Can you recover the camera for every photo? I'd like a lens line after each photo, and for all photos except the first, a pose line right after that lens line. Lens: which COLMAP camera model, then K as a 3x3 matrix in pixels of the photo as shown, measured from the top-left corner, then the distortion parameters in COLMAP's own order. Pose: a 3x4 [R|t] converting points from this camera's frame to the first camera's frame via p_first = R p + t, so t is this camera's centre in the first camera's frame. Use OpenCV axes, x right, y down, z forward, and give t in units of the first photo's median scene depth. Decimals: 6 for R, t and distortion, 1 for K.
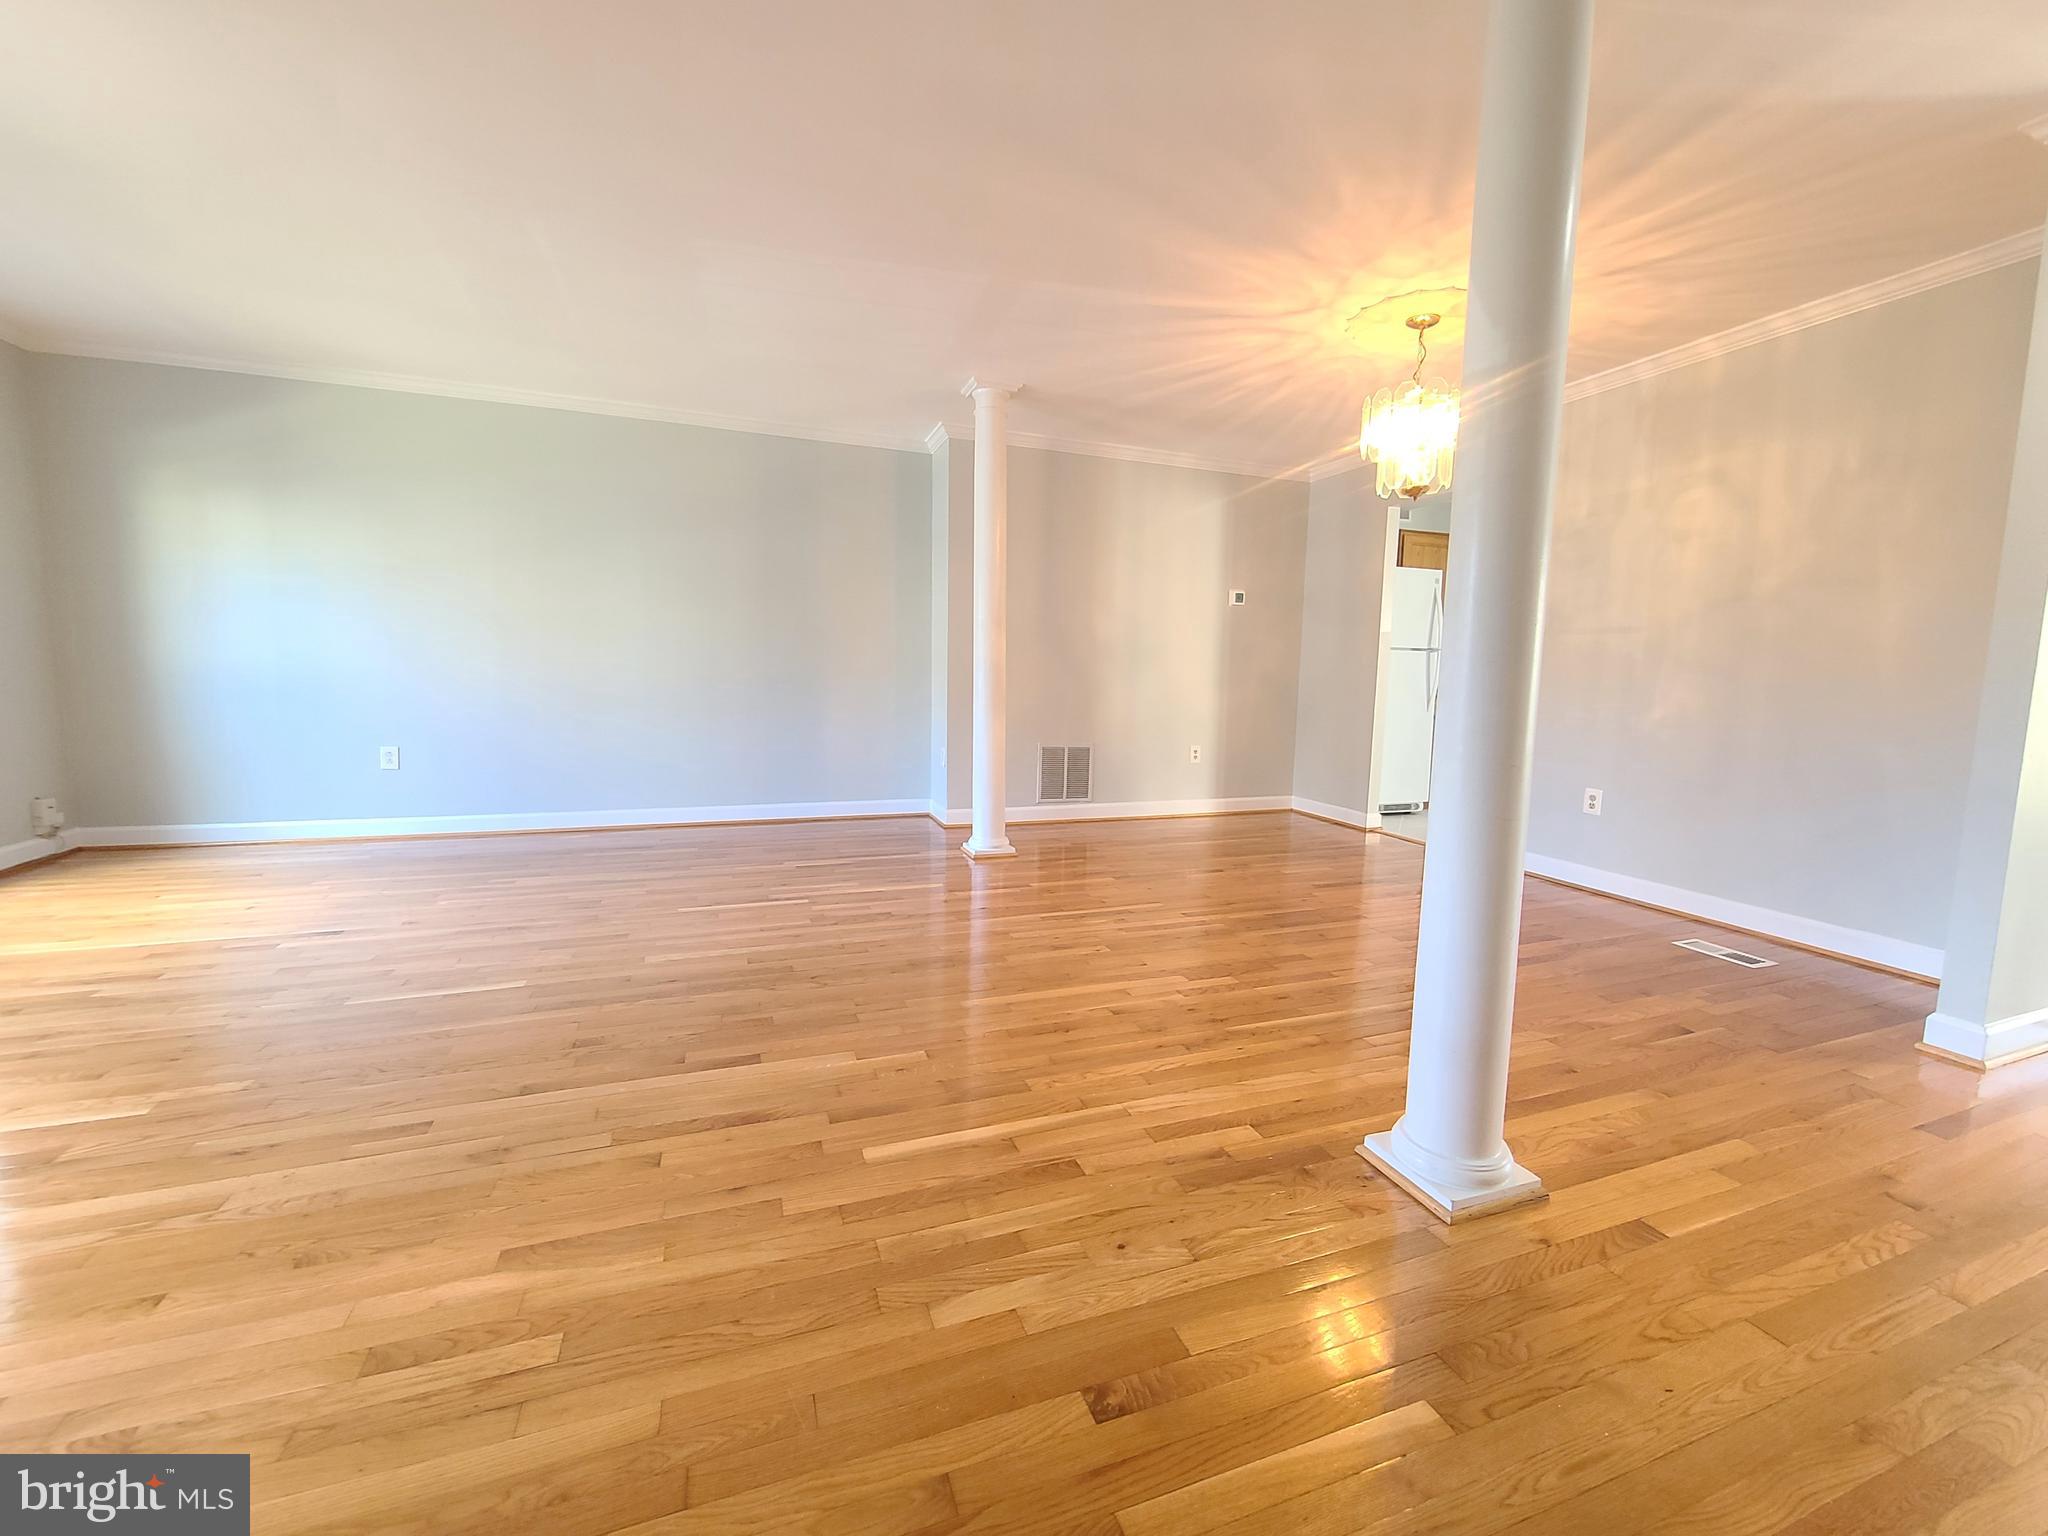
lens RADIAL K [[833.8, 0, 1041.9], [0, 833.8, 767.5], [0, 0, 1]] dist [-0.002389, 0.000217]
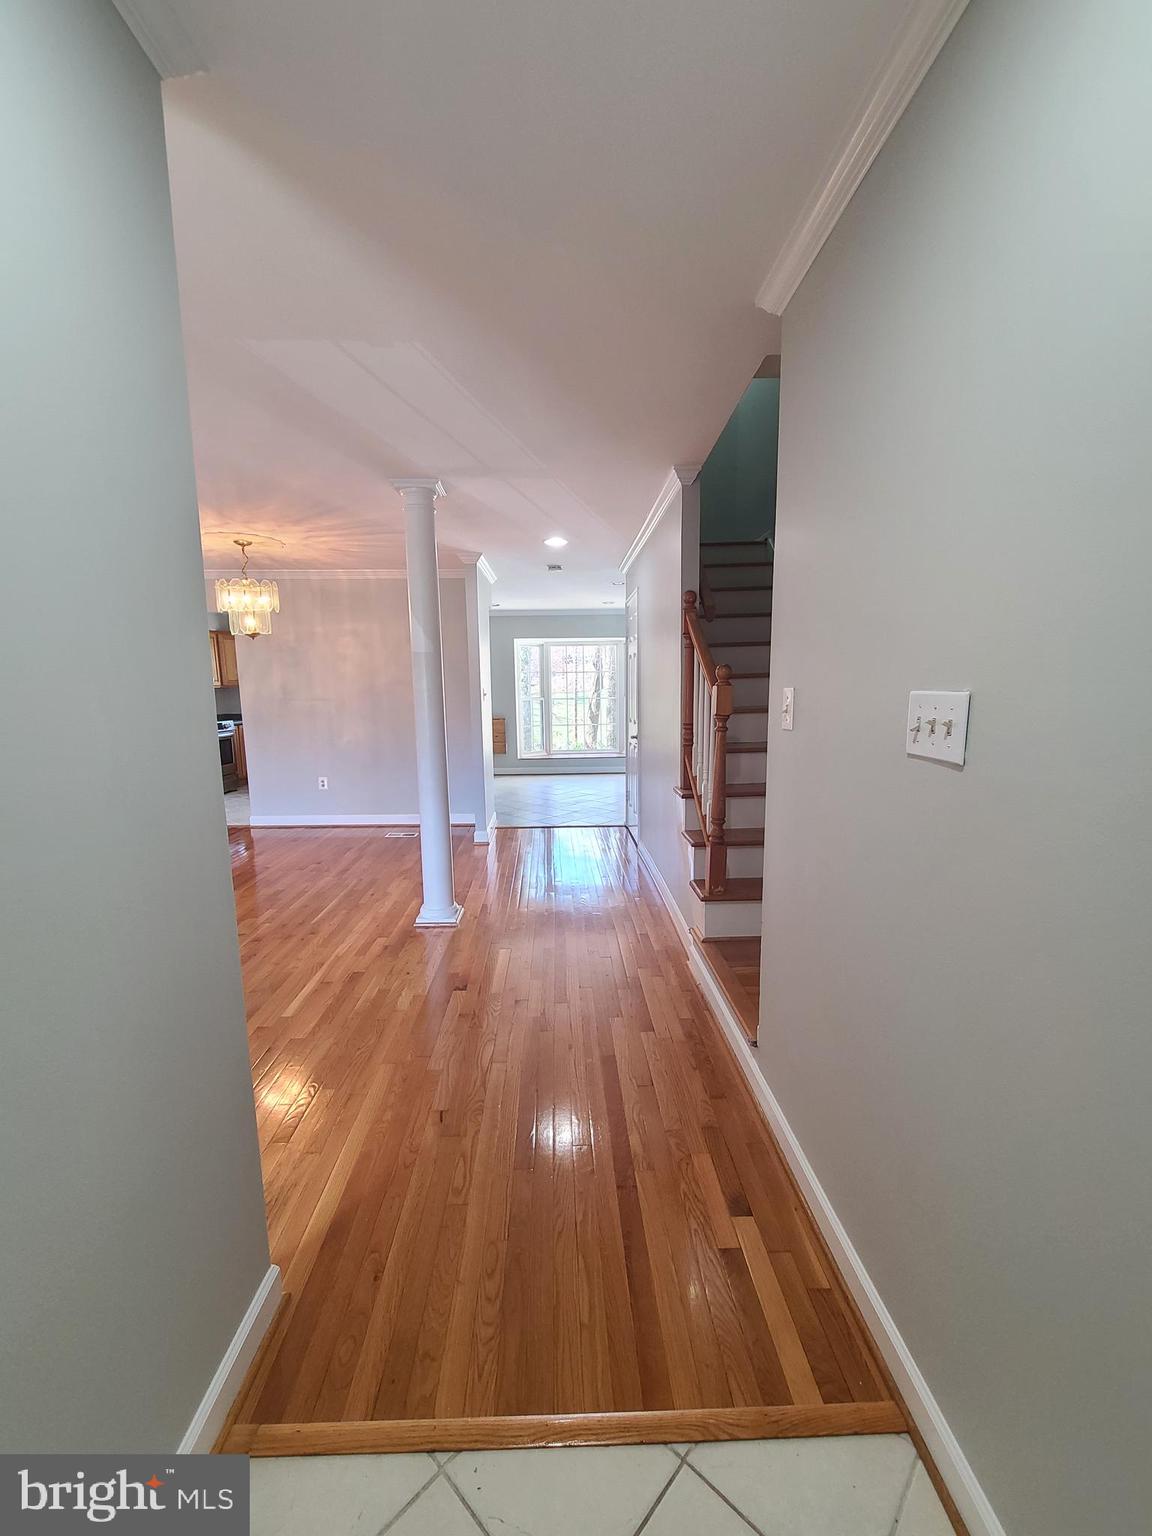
lens RADIAL K [[625.3, 0, 576.5], [0, 625.3, 778.2], [0, 0, 1]] dist [-0.002389, 0.000217]
pose [[0.321533, -0.163876, 0.932610, -0.685577], [0.125153, 0.983624, 0.129691, -0.113319], [-0.938591, 0.075019, 0.336778, -0.116802]]
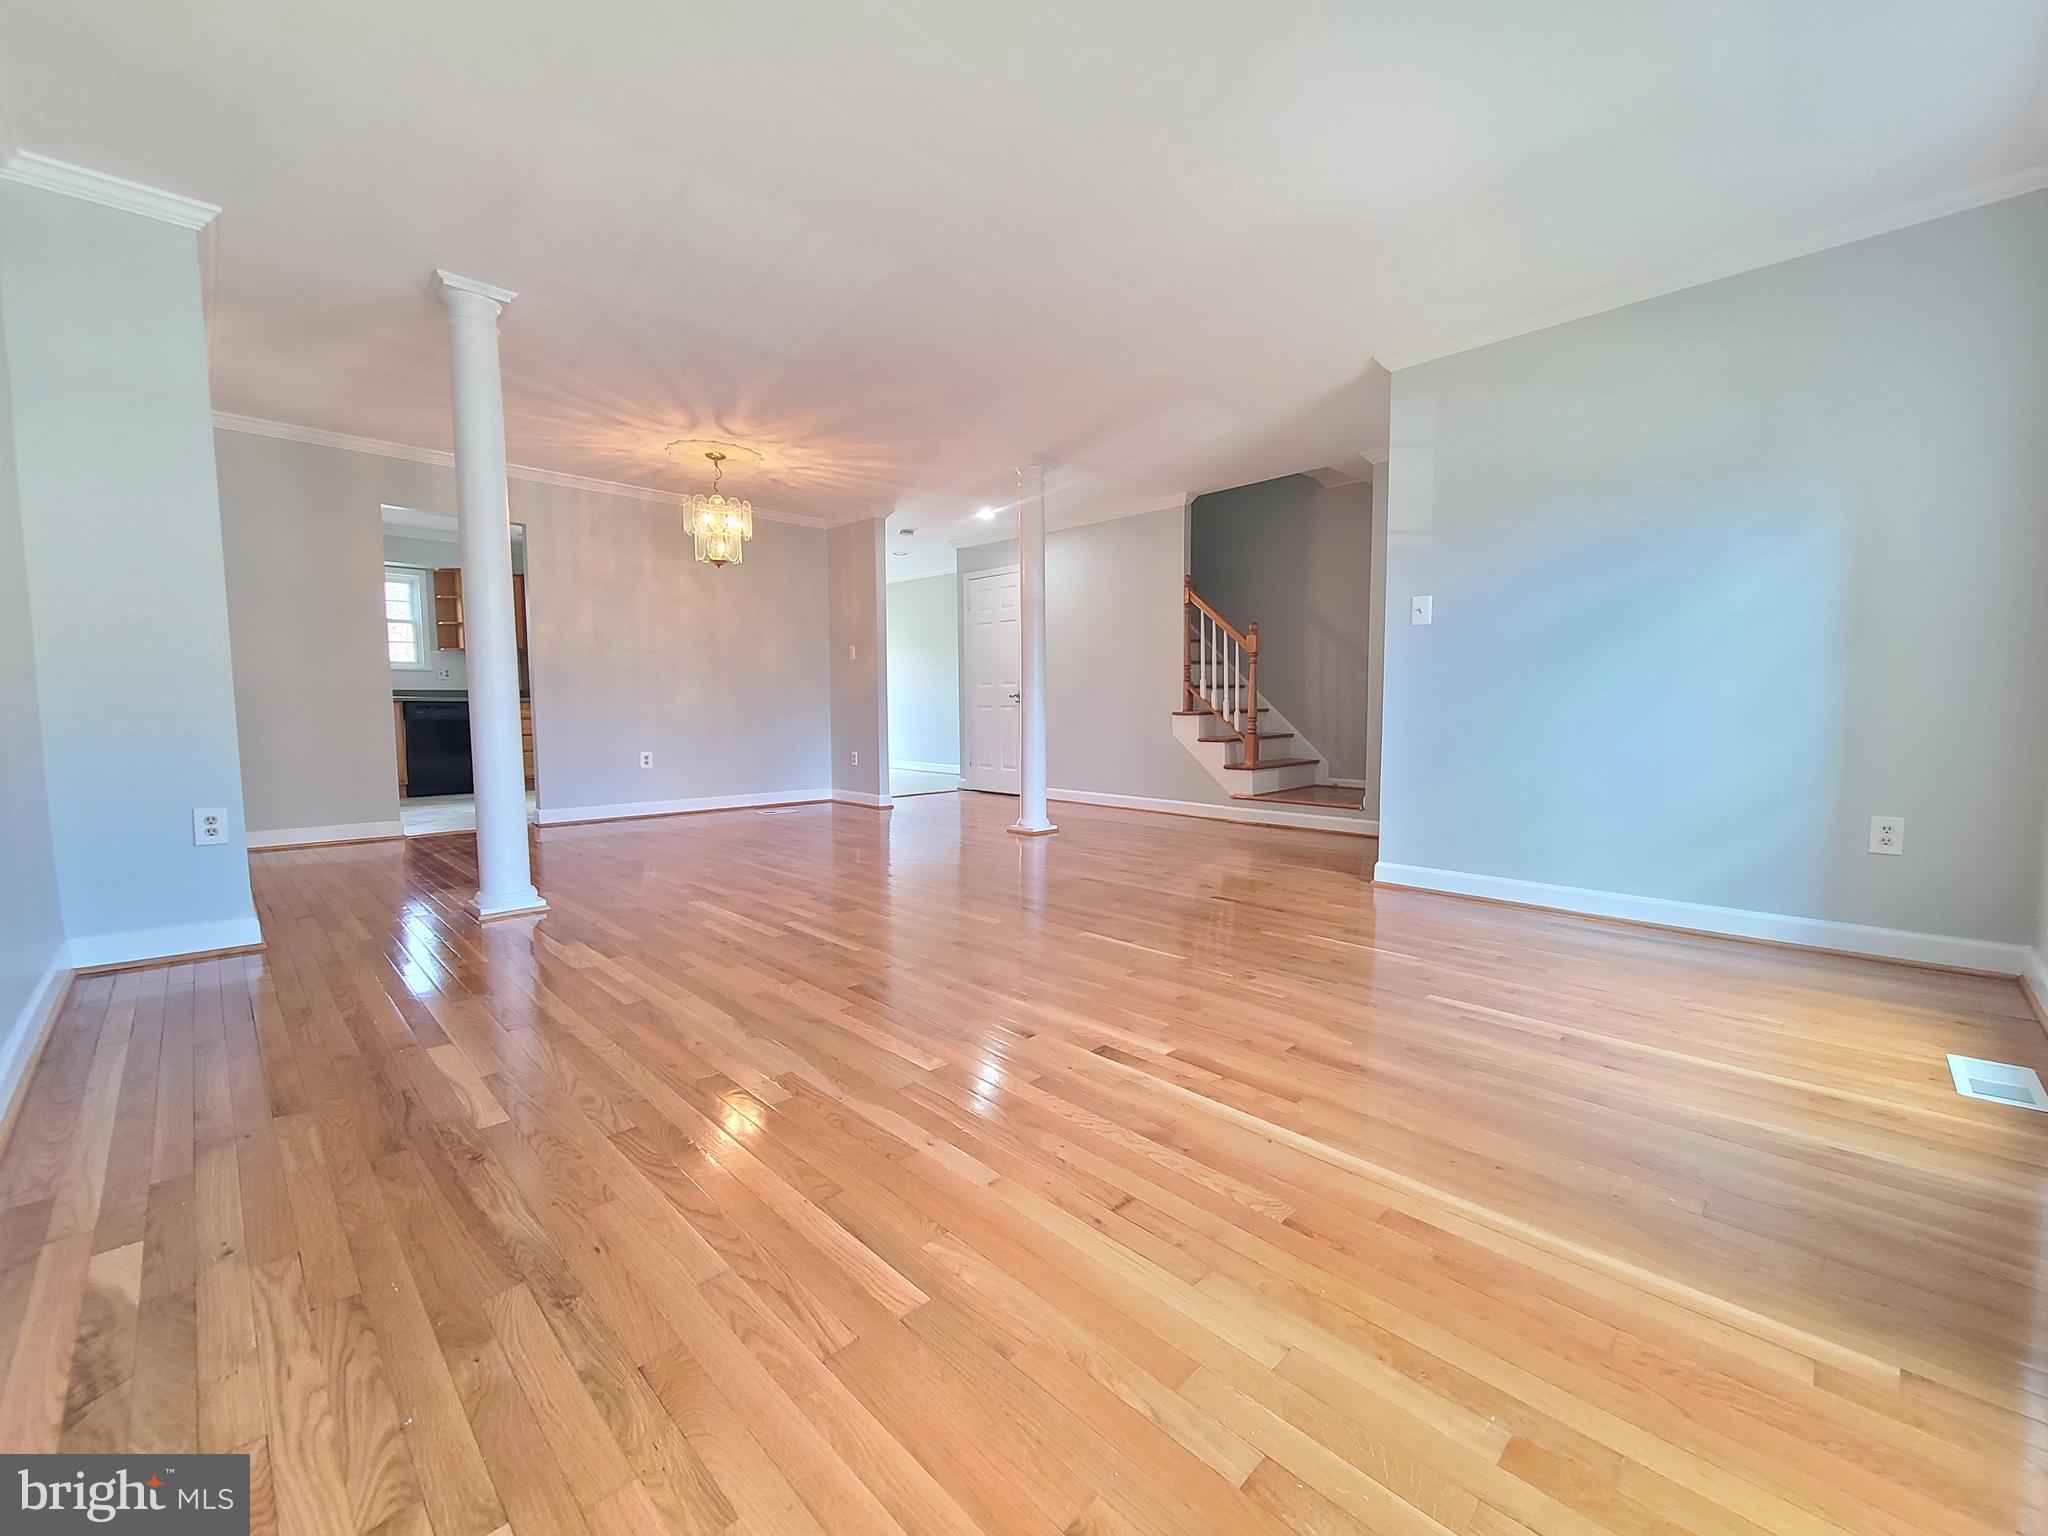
lens RADIAL K [[833.8, 0, 1047.8], [0, 833.8, 763.5], [0, 0, 1]] dist [-0.002389, 0.000217]
pose [[-0.425435, -0.086651, 0.900831, -1.307406], [0.092349, 0.986053, 0.138462, -0.121947], [-0.900265, 0.142098, -0.411499, 1.183276]]
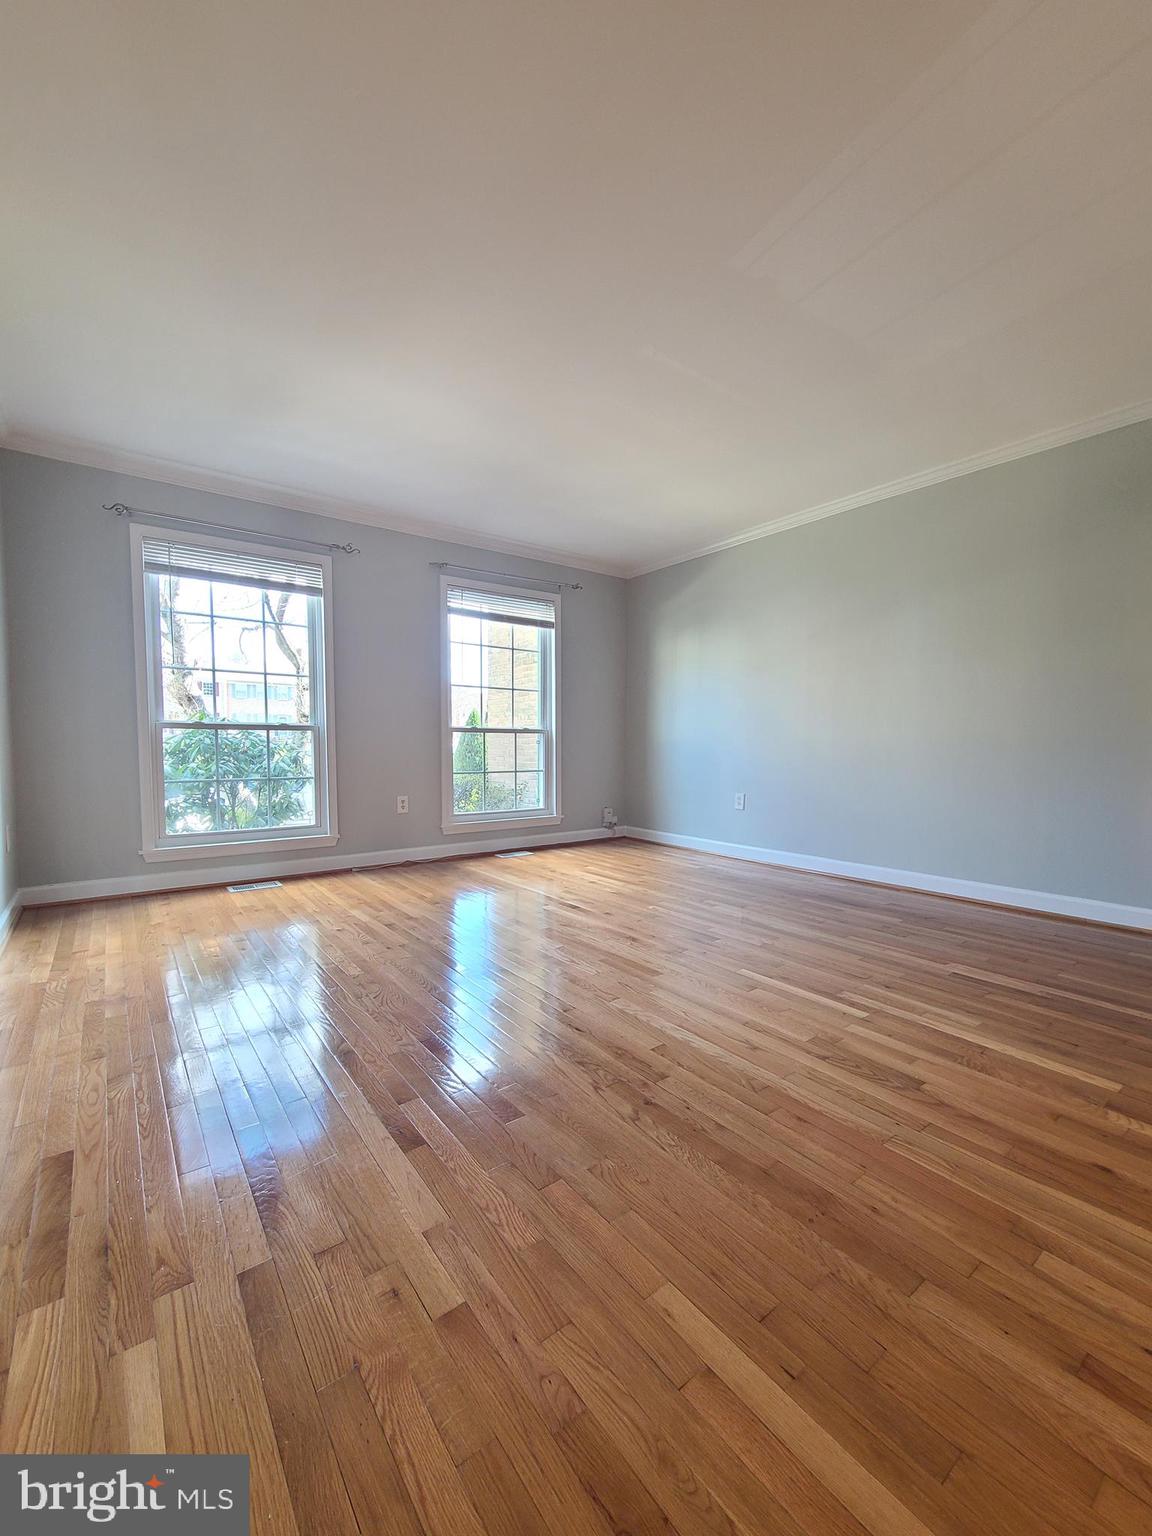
lens RADIAL K [[625.3, 0, 572.7], [0, 625.3, 782.0], [0, 0, 1]] dist [-0.002389, 0.000217]
pose [[0.275696, 0.038467, -0.960475, 0.202322], [-0.106829, 0.994235, 0.009155, -0.032438], [0.955290, 0.100082, 0.278216, 0.607591]]
